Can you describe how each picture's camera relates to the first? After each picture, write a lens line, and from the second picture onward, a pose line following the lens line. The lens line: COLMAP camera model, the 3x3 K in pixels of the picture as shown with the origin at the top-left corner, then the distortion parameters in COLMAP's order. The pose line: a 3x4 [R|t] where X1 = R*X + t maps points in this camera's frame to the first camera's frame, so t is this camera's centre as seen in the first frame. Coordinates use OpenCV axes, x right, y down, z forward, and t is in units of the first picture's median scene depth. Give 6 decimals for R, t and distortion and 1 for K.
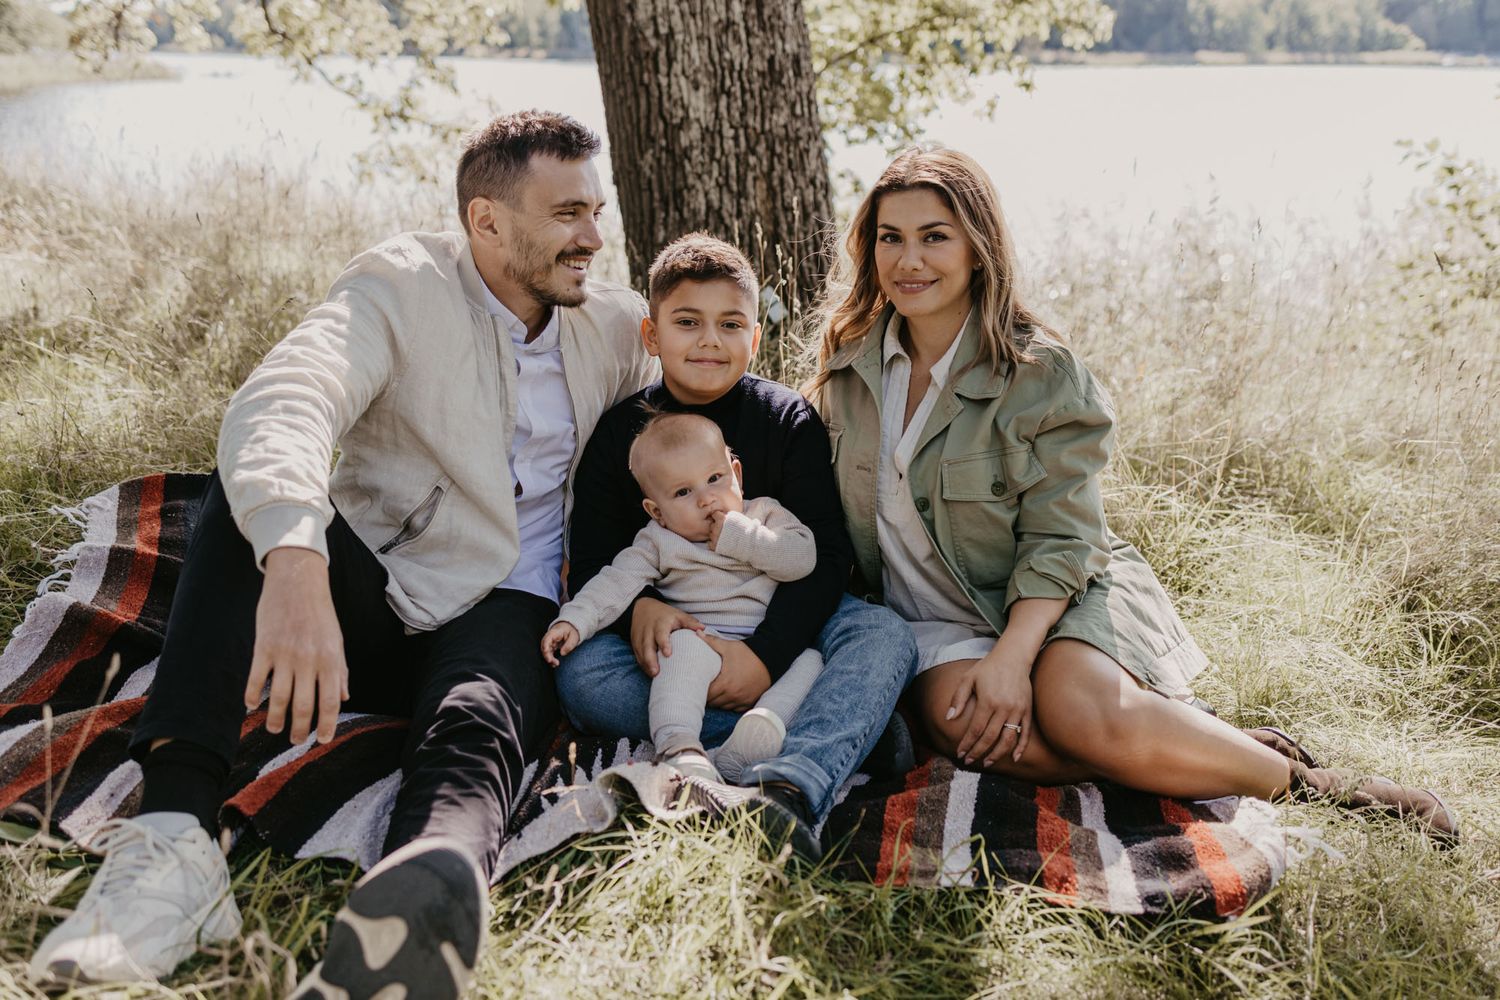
lens RADIAL K [[1514.8, 0, 776.0], [0, 1514.8, 515.4], [0, 0, 1]] dist [0.005797, 0.000000]
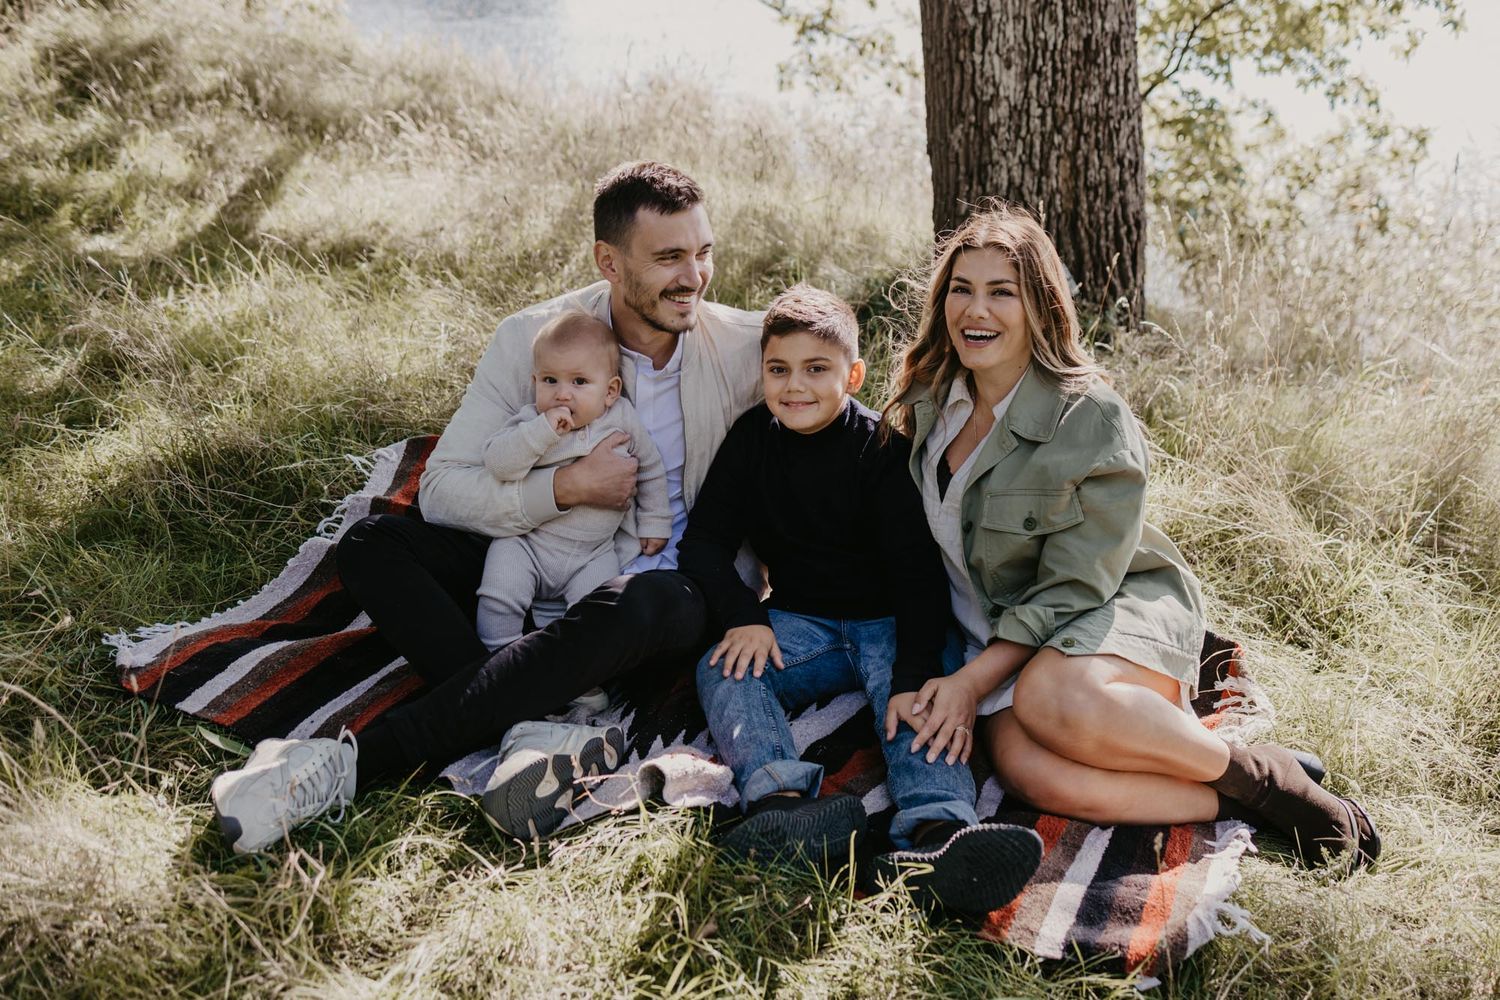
lens RADIAL K [[1514.8, 0, 761.7], [0, 1514.8, 539.6], [0, 0, 1]] dist [0.005797, 0.000000]
pose [[0.950994, 0.122047, -0.284105, 0.118712], [-0.095426, 0.989800, 0.105779, -0.056442], [0.294117, -0.073484, 0.952940, -0.053492]]
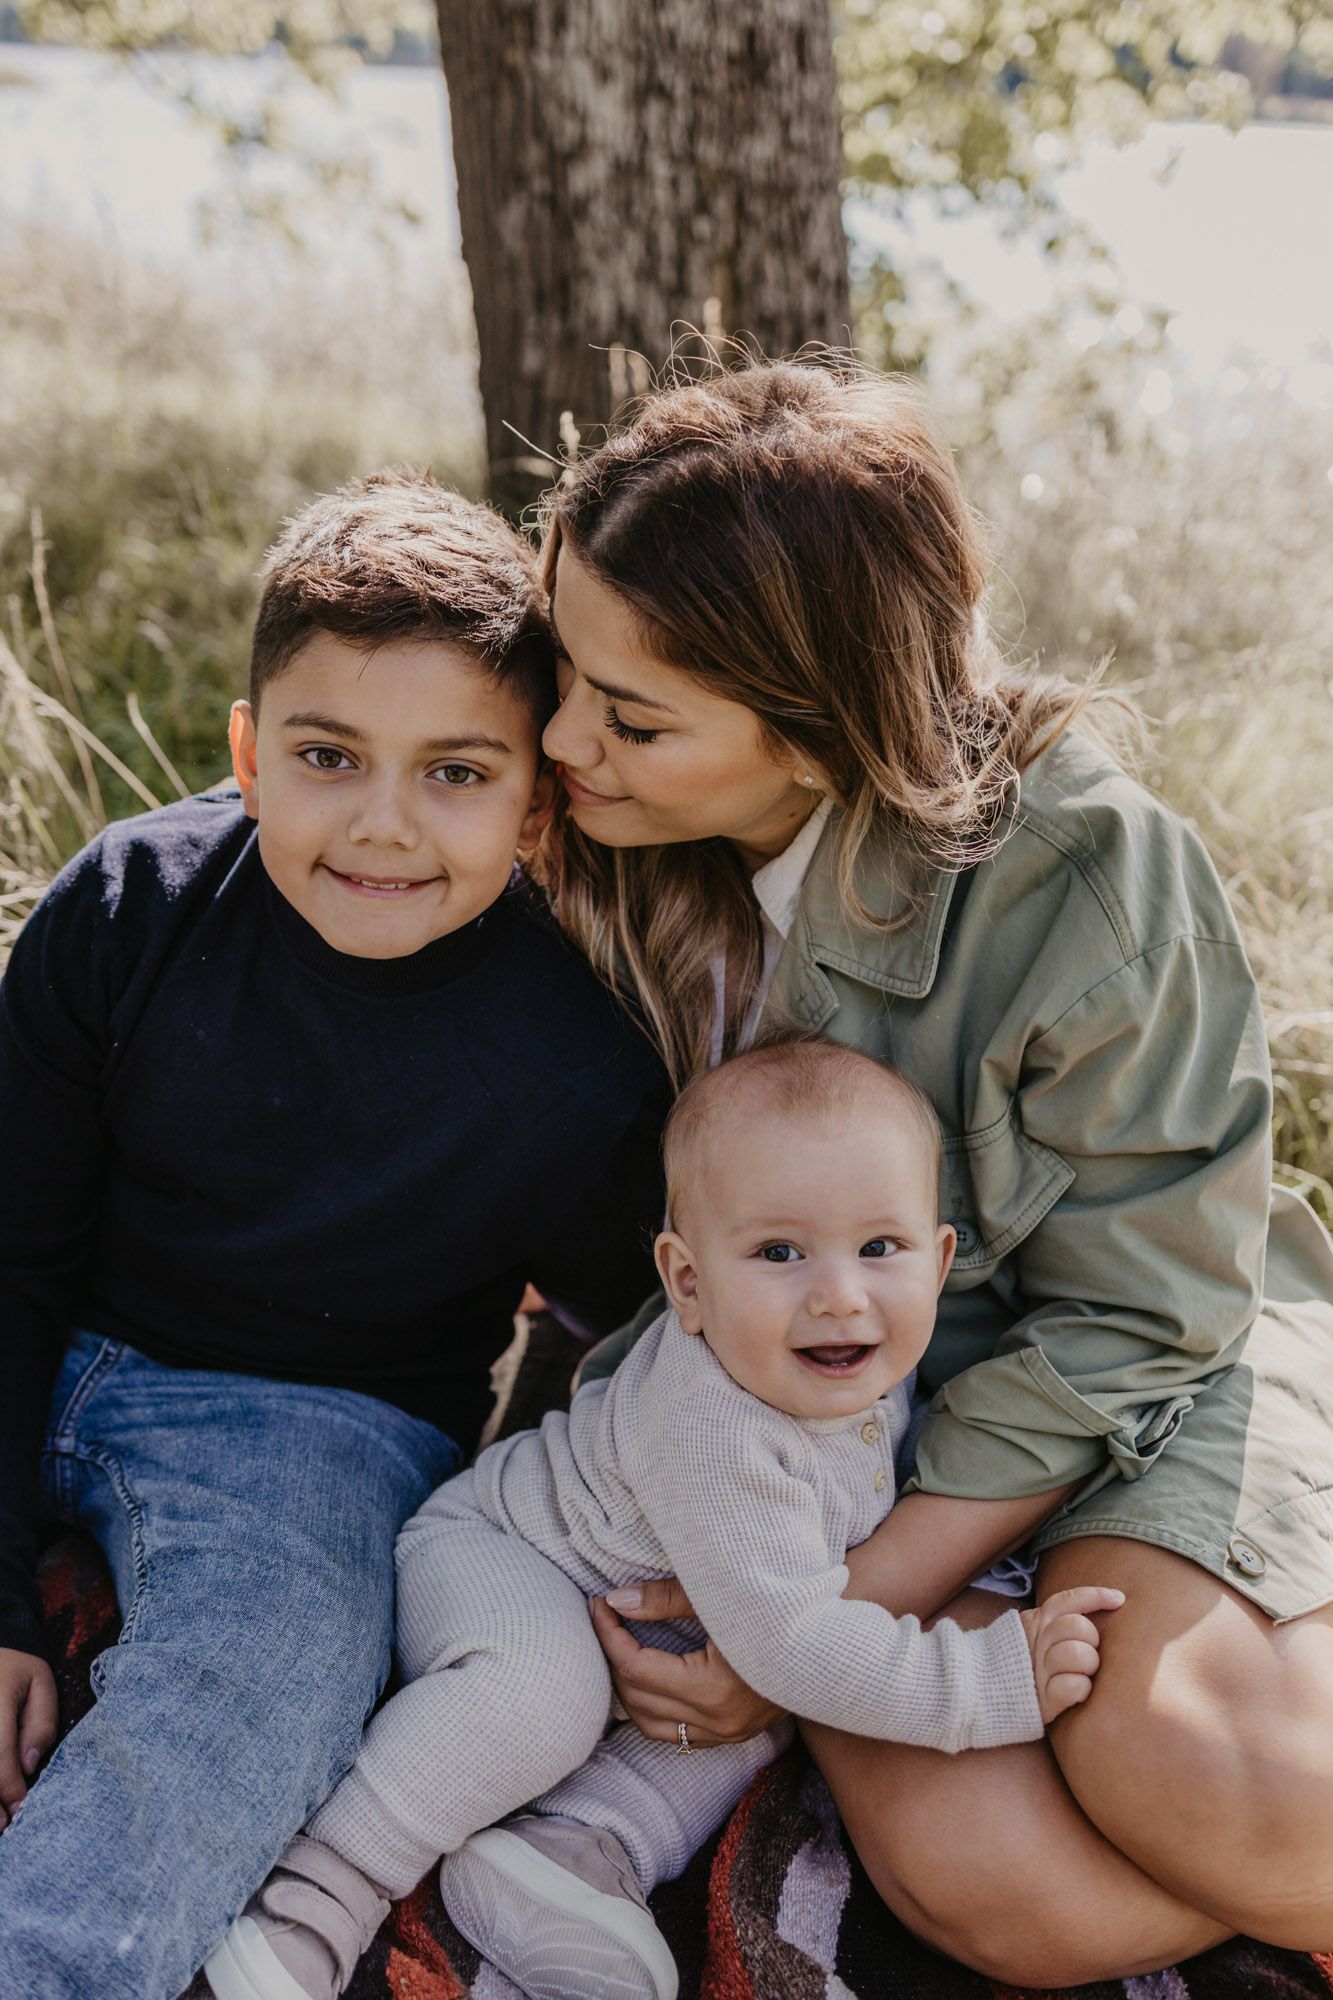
lens RADIAL K [[2019.8, 0, 683.5], [0, 2019.8, 1013.5], [0, 0, 1]] dist [0.005797, 0.000000]
pose [[0.994919, 0.074769, -0.067417, 0.047106], [-0.065025, 0.988482, 0.136657, -0.055656], [0.076858, -0.131579, 0.988322, 0.251623]]
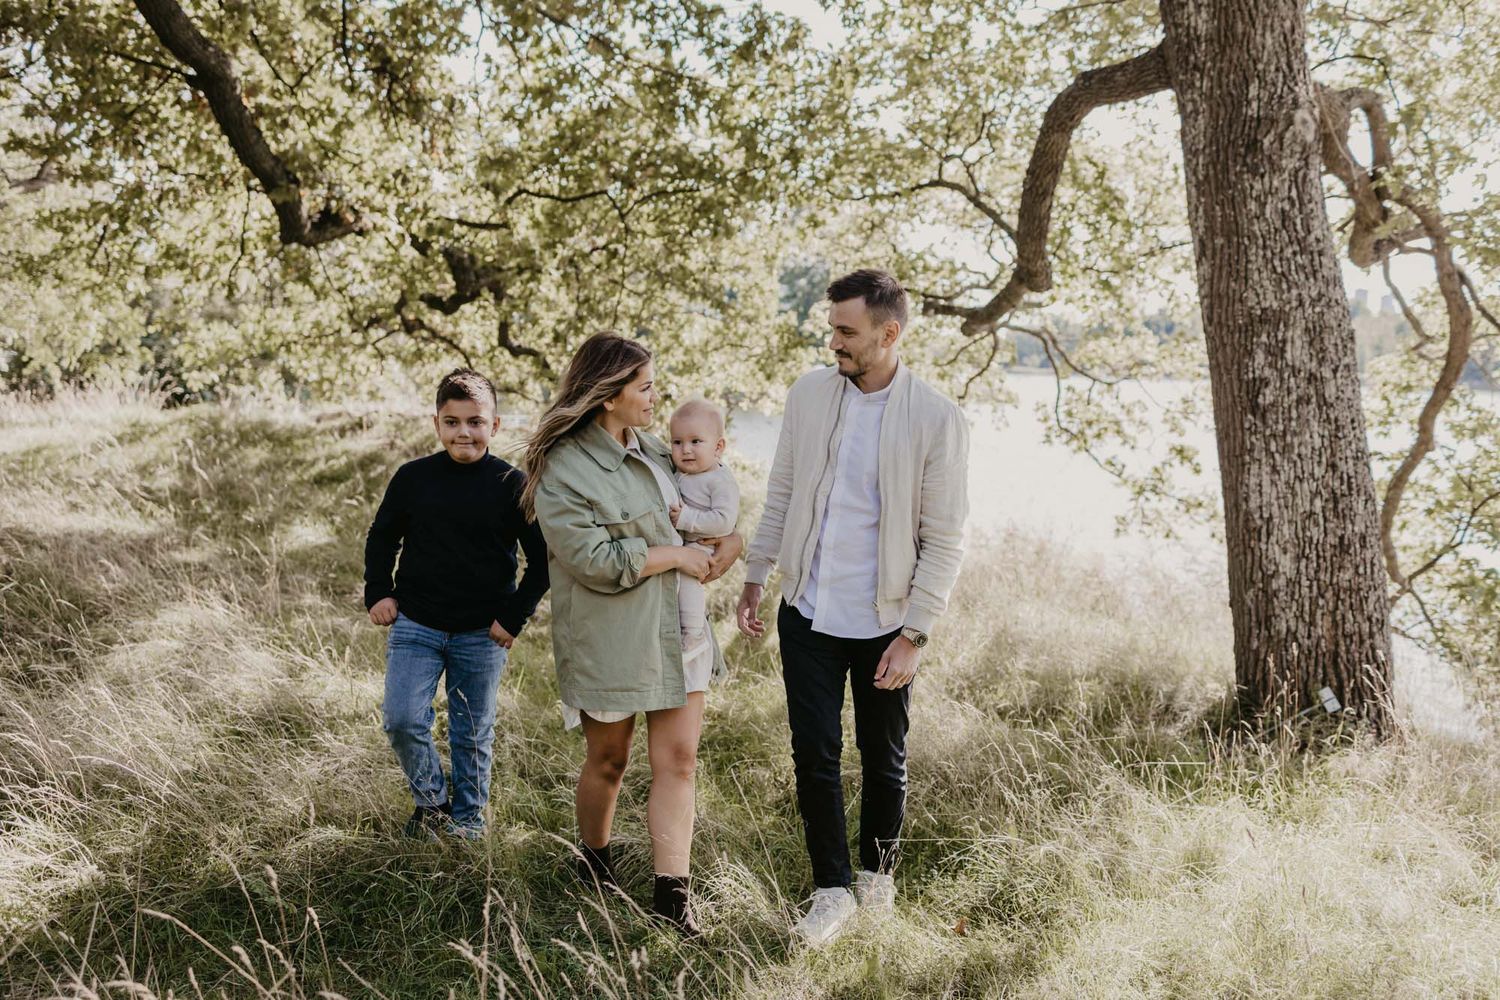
lens RADIAL K [[1514.8, 0, 743.9], [0, 1514.8, 504.8], [0, 0, 1]] dist [0.005797, 0.000000]
pose [[0.856088, 0.062103, -0.513085, 0.257832], [-0.163547, 0.974290, -0.154955, -0.004218], [0.490271, 0.216568, 0.844235, -0.557366]]
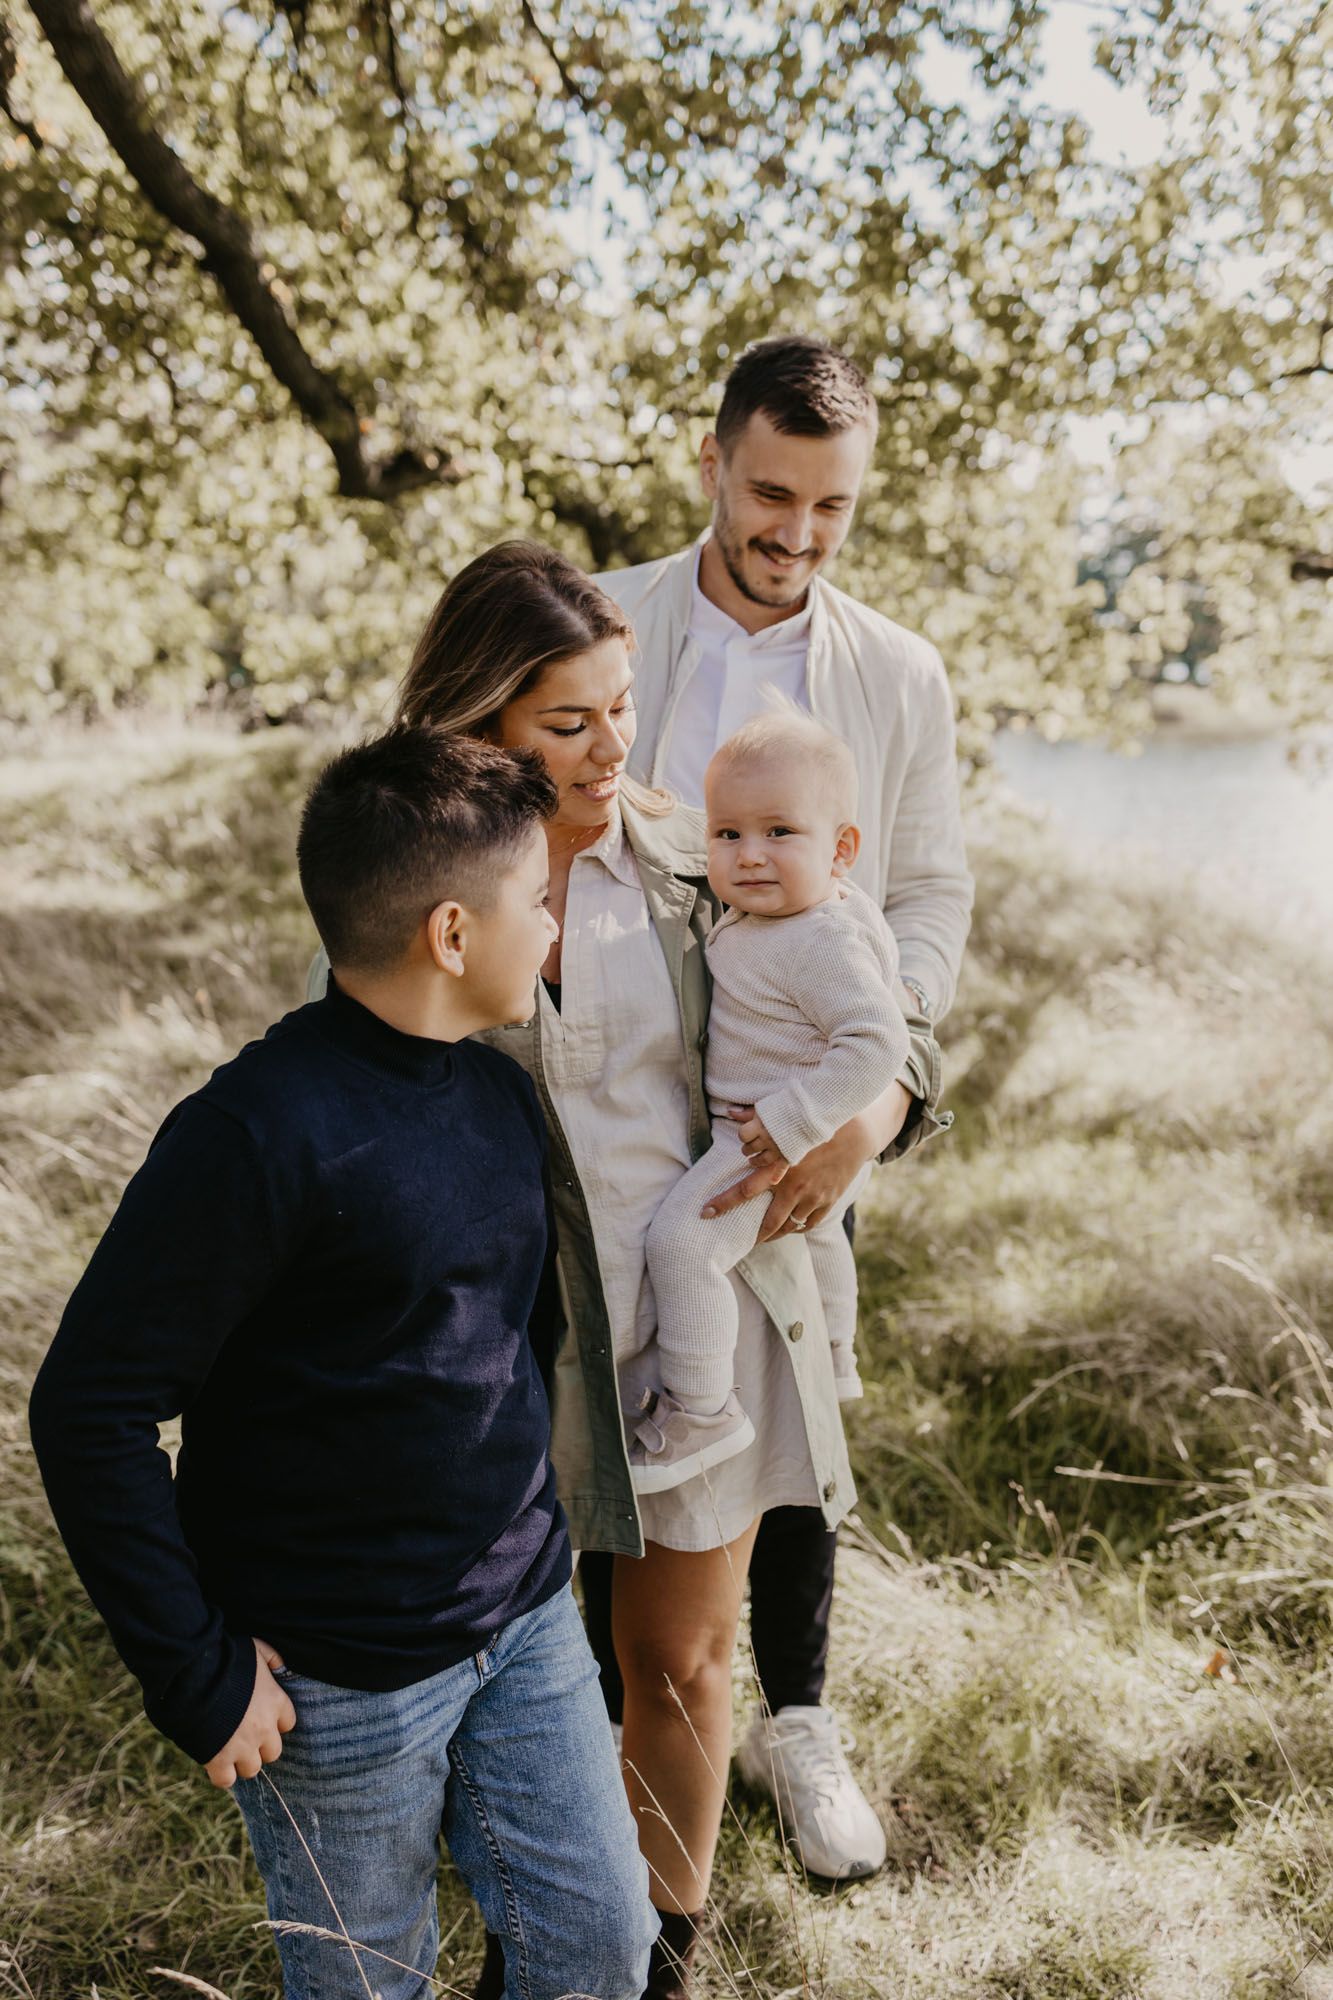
lens RADIAL K [[2019.8, 0, 655.9], [0, 2019.8, 1008.6], [0, 0, 1]] dist [0.005797, 0.000000]
pose [[0.733816, 0.112484, -0.669971, 0.211440], [-0.193184, 0.980034, -0.047051, -0.065848], [0.651302, 0.163954, 0.740895, -0.328204]]
